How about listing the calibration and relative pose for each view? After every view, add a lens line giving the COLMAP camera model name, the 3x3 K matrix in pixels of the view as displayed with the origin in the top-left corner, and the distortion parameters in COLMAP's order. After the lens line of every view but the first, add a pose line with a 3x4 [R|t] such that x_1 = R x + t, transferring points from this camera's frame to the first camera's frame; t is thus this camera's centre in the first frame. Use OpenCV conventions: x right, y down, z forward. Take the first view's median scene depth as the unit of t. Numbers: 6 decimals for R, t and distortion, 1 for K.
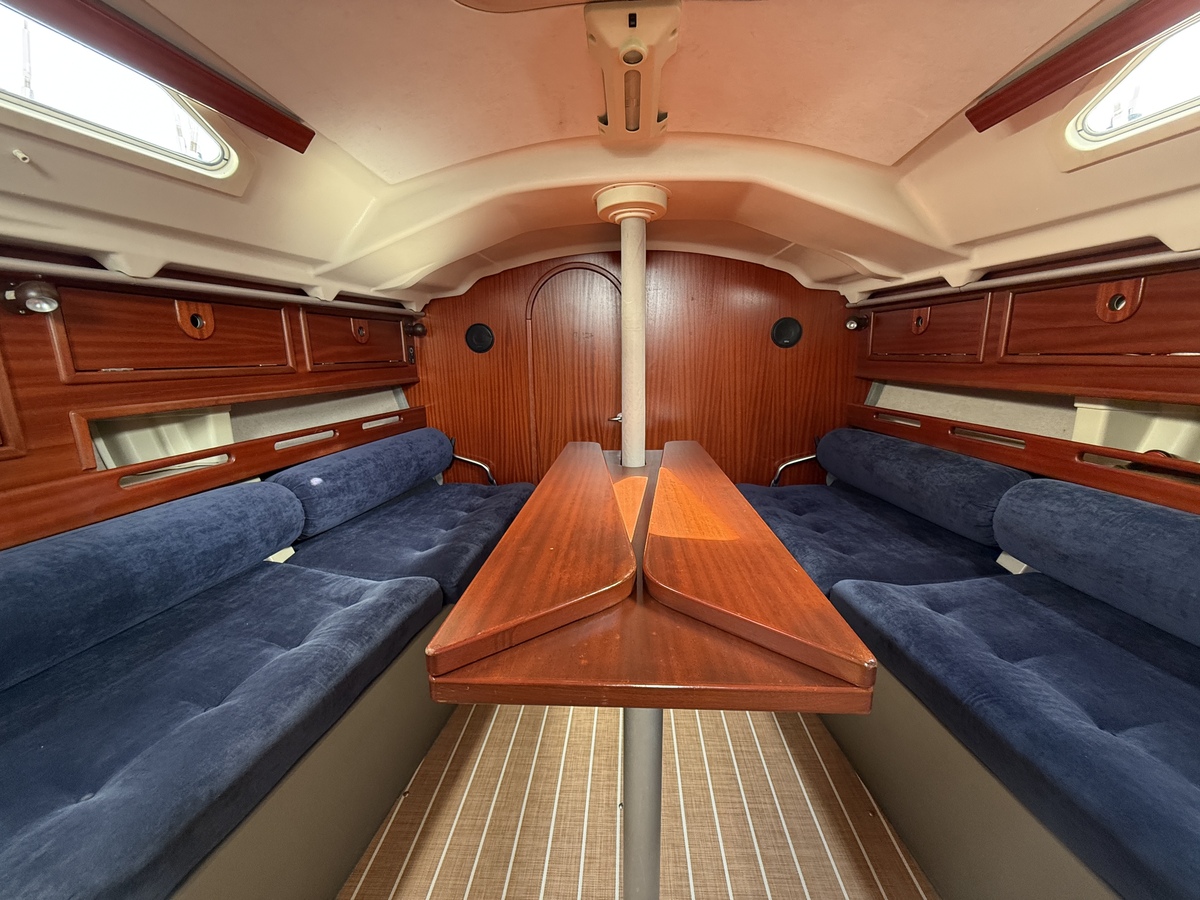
lens RADIAL K [[480.8, 0, 601.2], [0, 480.8, 452.2], [0, 0, 1]] dist [-0.001346, 0.000534]
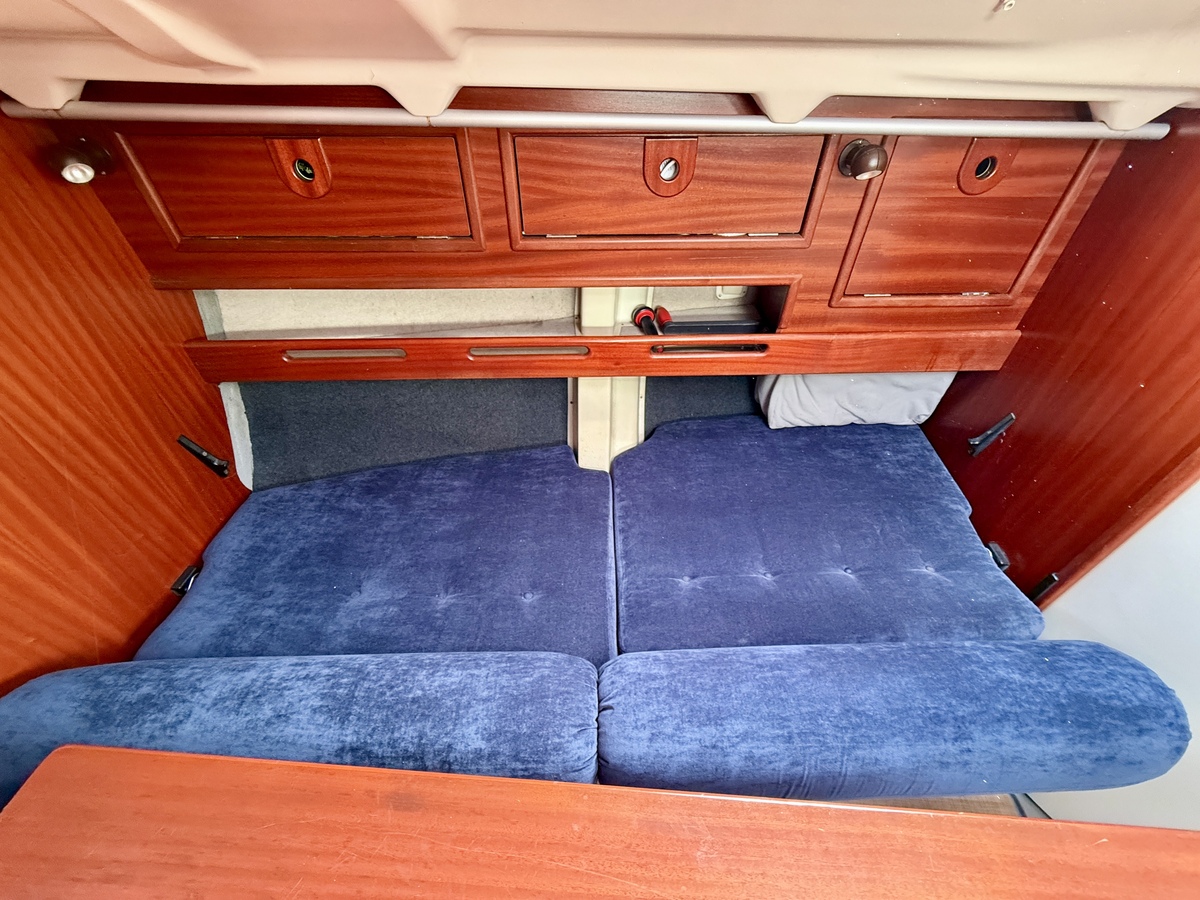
lens RADIAL K [[480.8, 0, 603.3], [0, 480.8, 453.6], [0, 0, 1]] dist [-0.001346, 0.000534]
pose [[-0.002596, -0.654610, 0.755962, 0.141425], [0.191039, 0.741717, 0.642931, -0.447471], [-0.981579, 0.146087, 0.123130, 0.968727]]
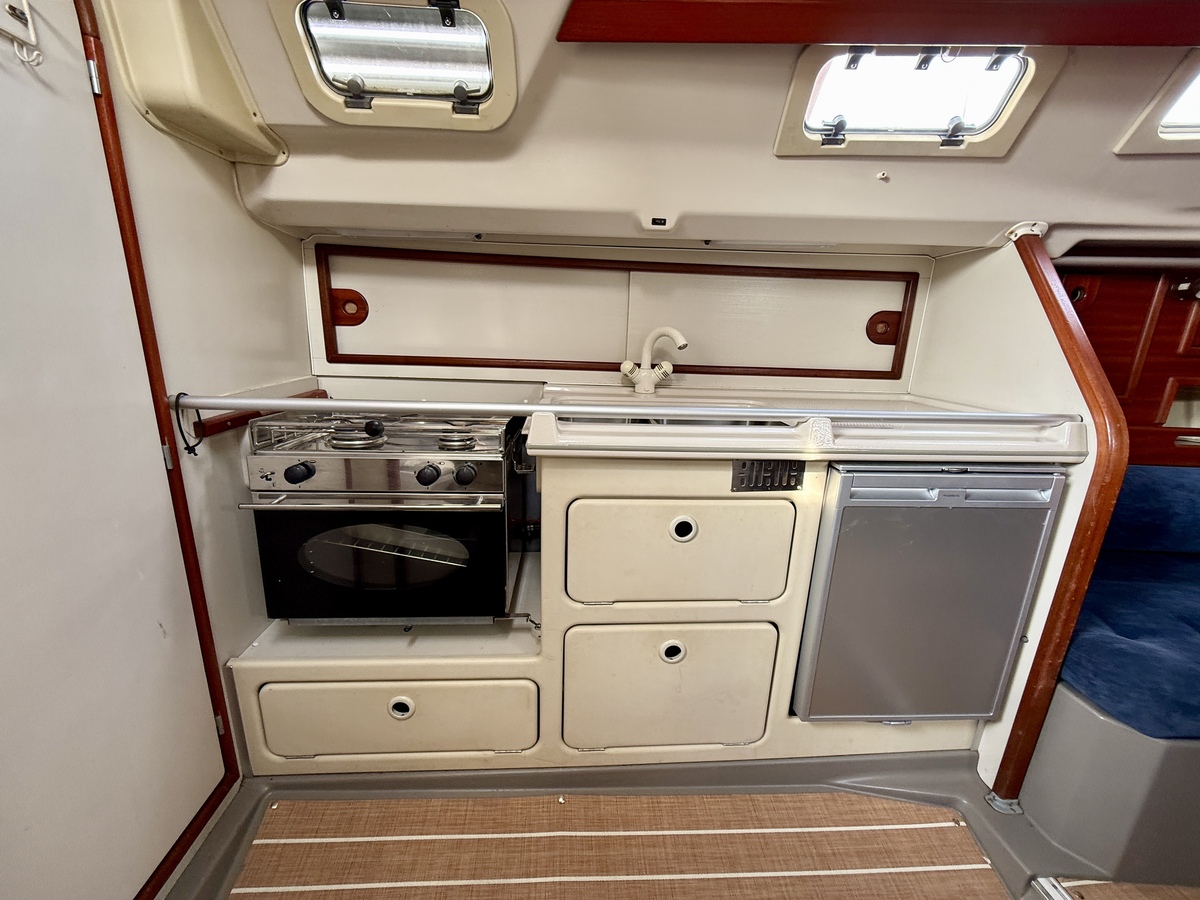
lens RADIAL K [[480.8, 0, 600.9], [0, 480.8, 448.5], [0, 0, 1]] dist [-0.001346, 0.000534]
pose [[0.126689, 0.267906, -0.955079, -0.022338], [-0.232843, 0.943967, 0.233903, 0.116171], [0.964227, 0.192751, 0.181970, -0.509603]]
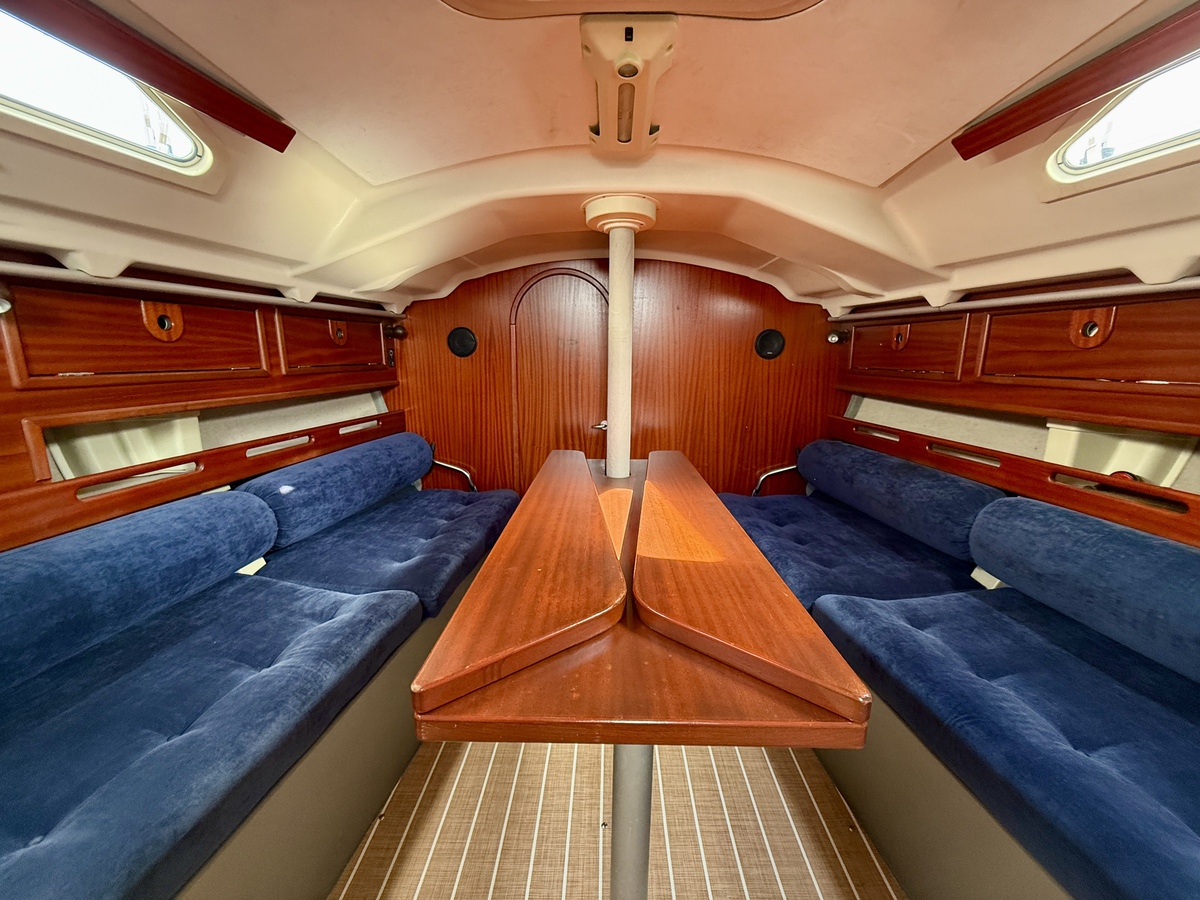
lens RADIAL K [[480.8, 0, 601.6], [0, 480.8, 452.1], [0, 0, 1]] dist [-0.001346, 0.000534]
pose [[0.998902, 0.014091, 0.044689, -0.016502], [-0.014043, 0.999900, -0.001396, -0.027343], [-0.044705, 0.000767, 0.999000, 0.012113]]
